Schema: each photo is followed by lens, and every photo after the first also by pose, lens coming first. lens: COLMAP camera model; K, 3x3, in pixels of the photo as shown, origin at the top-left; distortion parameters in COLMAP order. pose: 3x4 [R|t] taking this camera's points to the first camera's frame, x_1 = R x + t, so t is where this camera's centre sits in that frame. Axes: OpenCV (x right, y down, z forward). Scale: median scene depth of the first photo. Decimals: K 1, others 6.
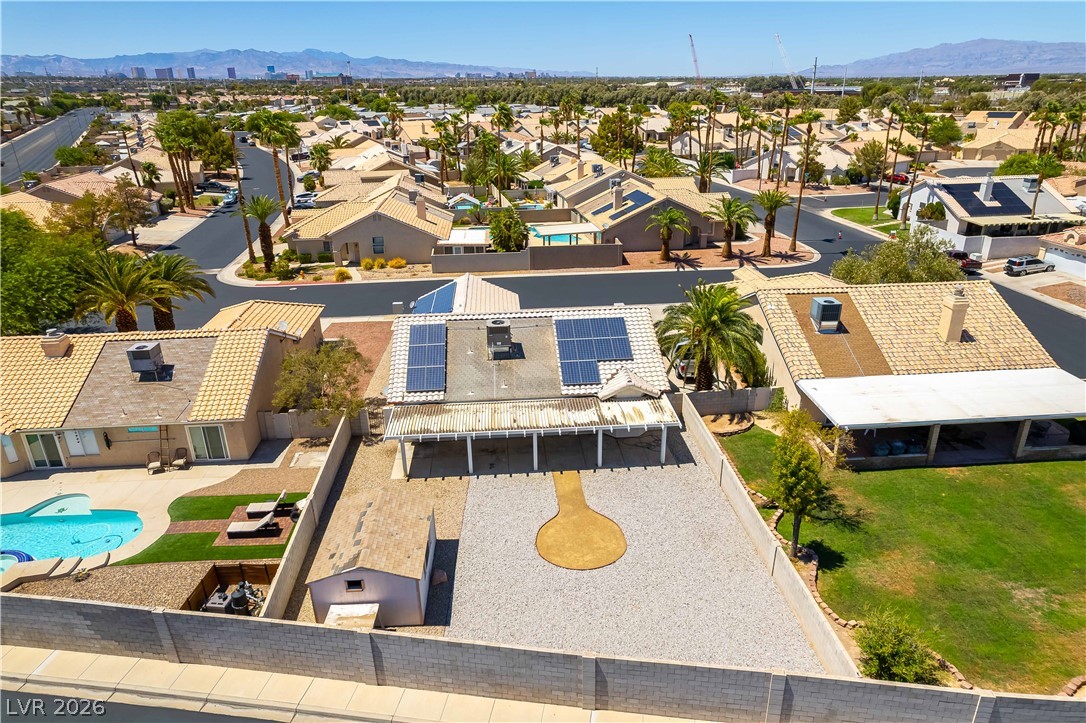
lens RADIAL K [[689.7, 0, 544.8], [0, 689.7, 378.9], [0, 0, 1]] dist [-0.067470, 0.070758]
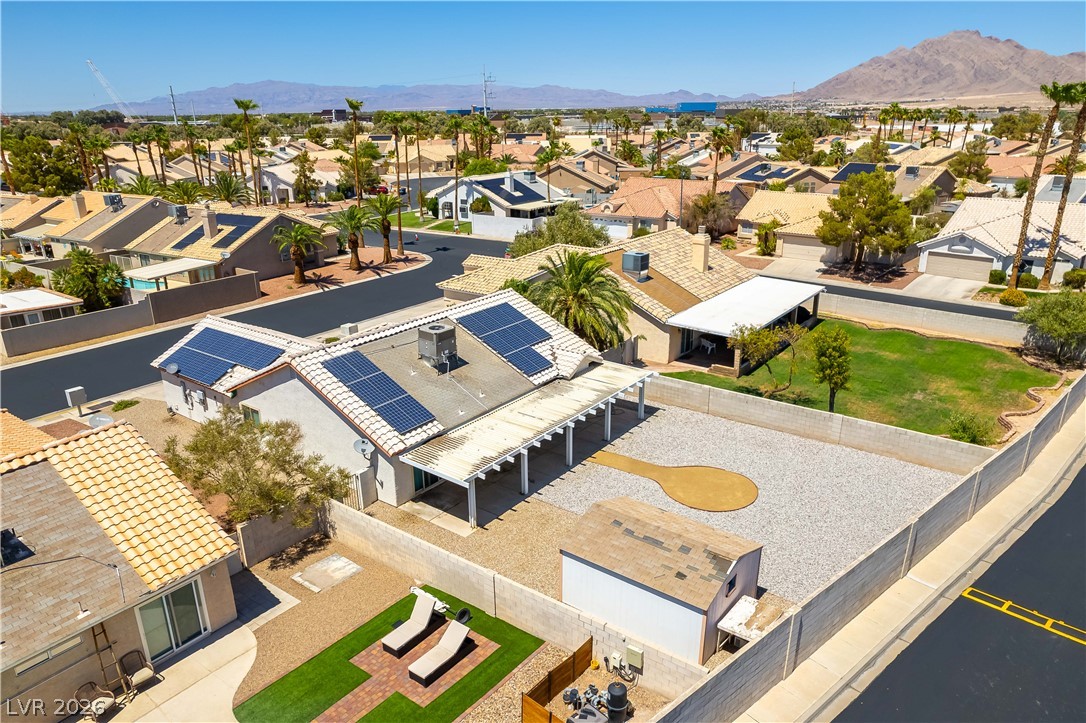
lens RADIAL K [[732.6, 0, 543.4], [0, 732.6, 403.8], [0, 0, 1]] dist [-0.044019, 0.002127]
pose [[0.654337, -0.276140, 0.703981, -0.603461], [0.302722, 0.948746, 0.090775, -0.035533], [-0.692966, 0.153713, 0.704394, 0.302616]]
